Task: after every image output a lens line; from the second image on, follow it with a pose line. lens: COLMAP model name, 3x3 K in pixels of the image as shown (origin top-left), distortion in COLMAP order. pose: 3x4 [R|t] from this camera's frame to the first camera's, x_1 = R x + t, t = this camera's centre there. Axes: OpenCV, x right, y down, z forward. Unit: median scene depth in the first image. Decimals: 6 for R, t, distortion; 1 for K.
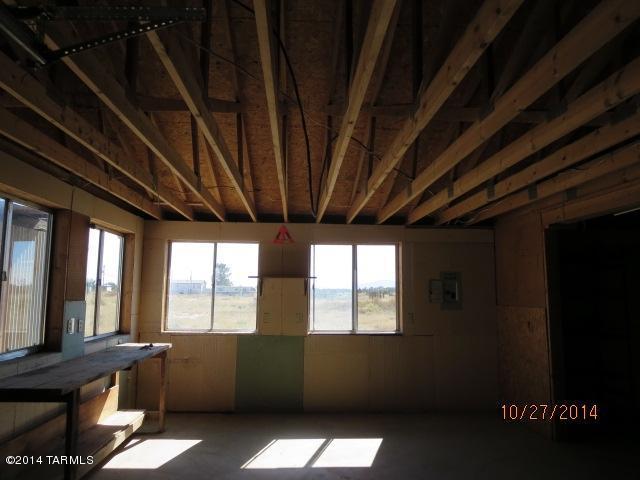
lens RADIAL K [[475.8, 0, 319.9], [0, 475.8, 239.2], [0, 0, 1]] dist [-0.003652, -0.019002]
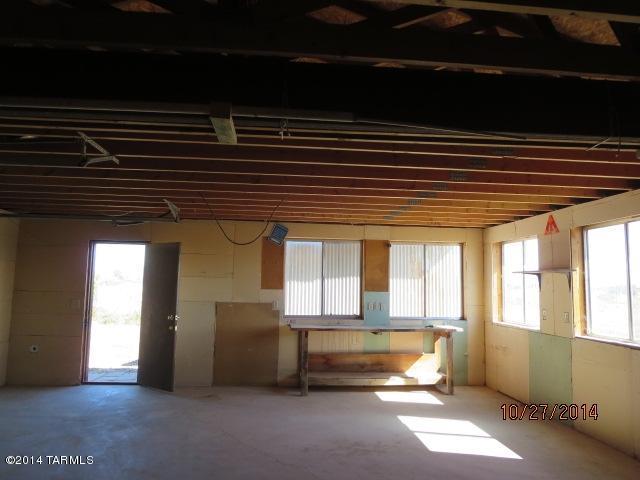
lens RADIAL K [[475.8, 0, 319.4], [0, 475.8, 239.9], [0, 0, 1]] dist [-0.003652, -0.019002]
pose [[0.043060, -0.100021, -0.994053, 0.821535], [0.097968, 0.990603, -0.095431, 0.064020], [0.994258, -0.093276, 0.052455, 0.516633]]
